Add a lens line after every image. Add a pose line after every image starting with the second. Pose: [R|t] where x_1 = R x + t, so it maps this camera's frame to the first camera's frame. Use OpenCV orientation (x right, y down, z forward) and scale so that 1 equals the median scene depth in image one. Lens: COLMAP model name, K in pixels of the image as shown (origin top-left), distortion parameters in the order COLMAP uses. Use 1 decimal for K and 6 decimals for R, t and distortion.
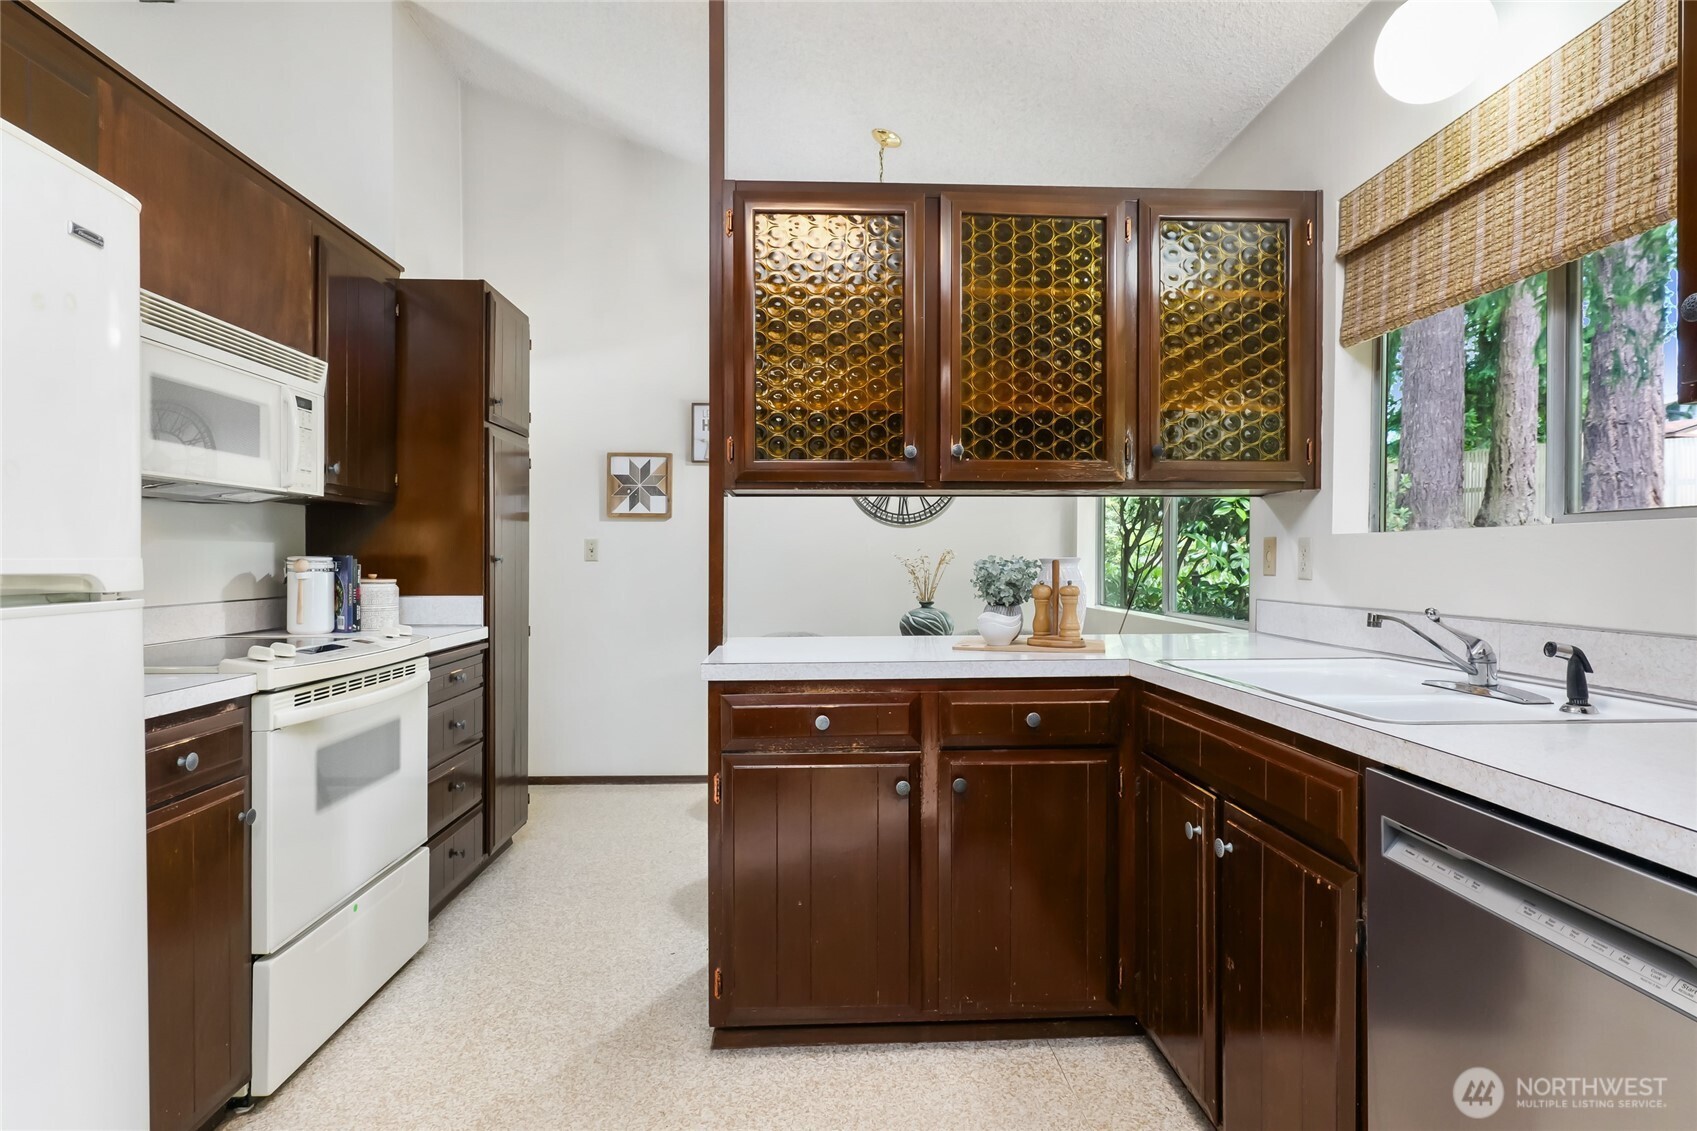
lens RADIAL K [[889.5, 0, 852.1], [0, 889.5, 556.2], [0, 0, 1]] dist [0.005327, 0.001012]
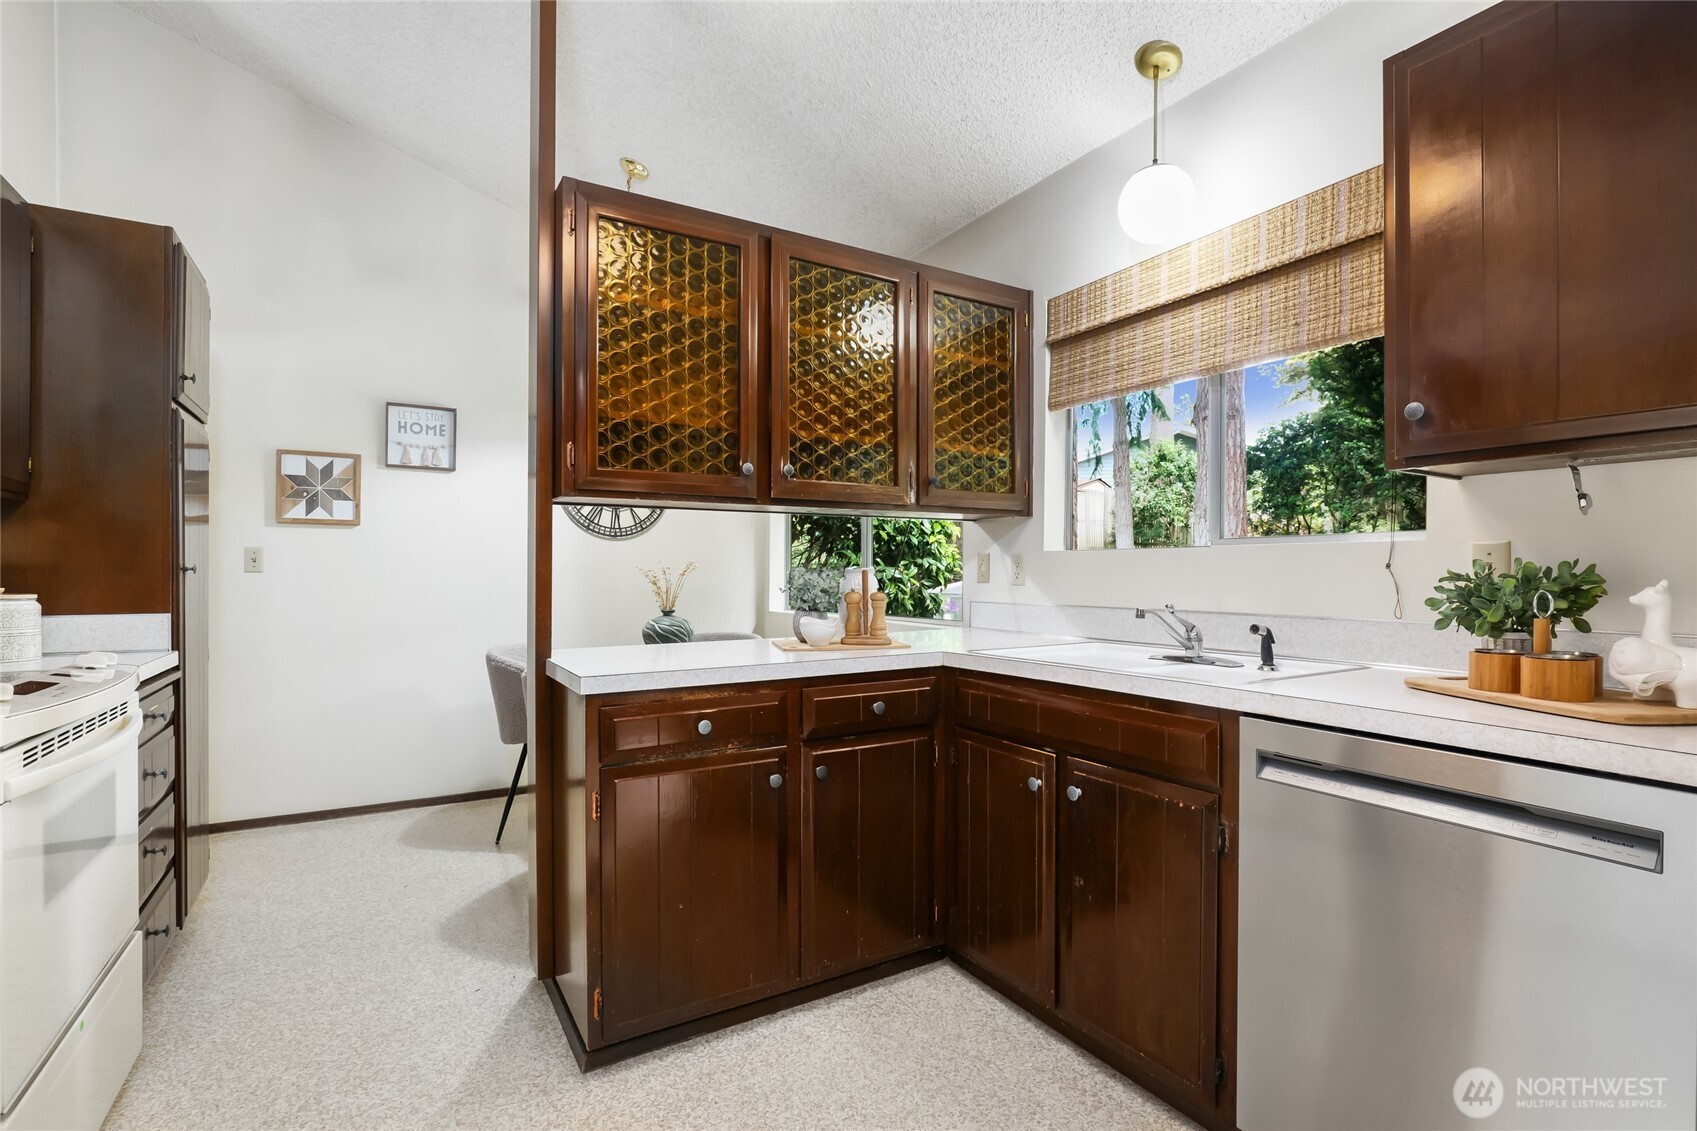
lens RADIAL K [[788.3, 0, 840.1], [0, 788.3, 571.6], [0, 0, 1]] dist [-0.012173, 0.000765]
pose [[0.883622, 0.001111, 0.468200, -0.274306], [-0.002002, 0.999997, 0.001404, 0.004870], [-0.468197, -0.002178, 0.883621, 0.103847]]
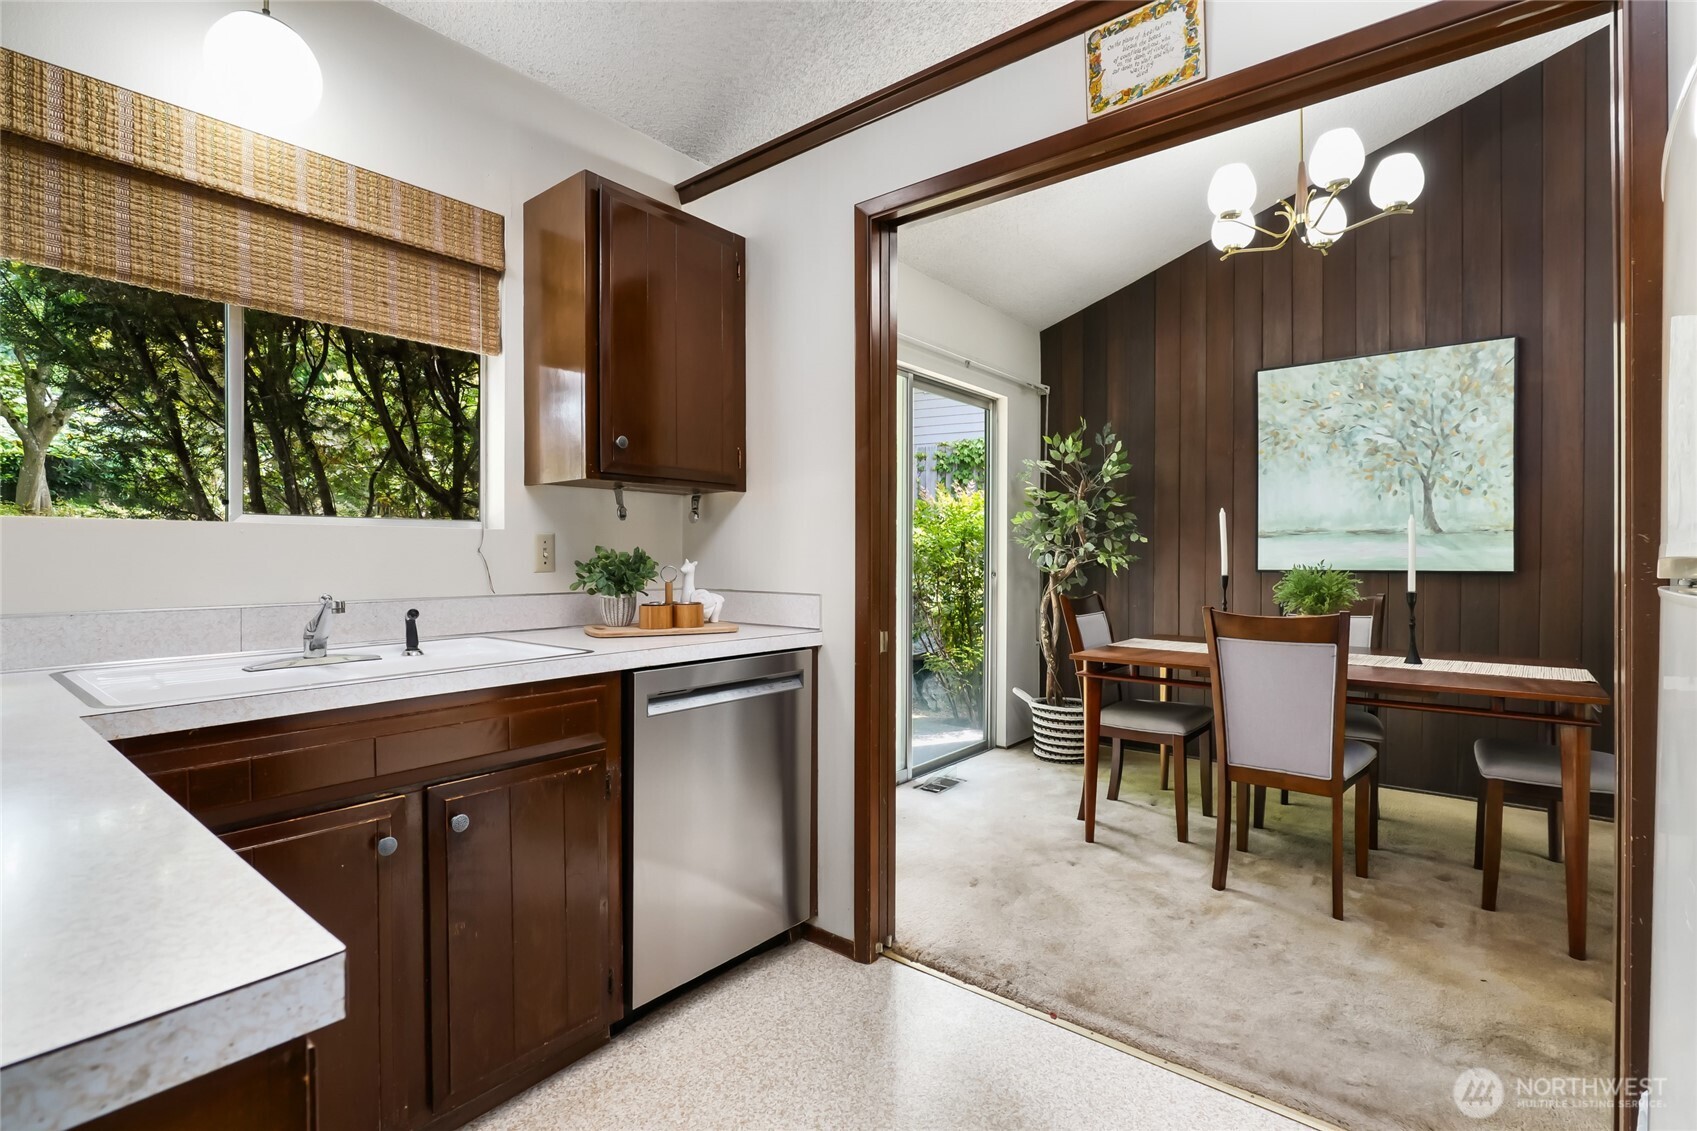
lens RADIAL K [[788.3, 0, 840.1], [0, 788.3, 571.6], [0, 0, 1]] dist [-0.012173, 0.000765]
pose [[-0.742436, -0.006486, 0.669885, -0.359900], [0.002872, 0.999913, 0.012865, 0.012920], [-0.669911, 0.011475, -0.742353, 0.920988]]
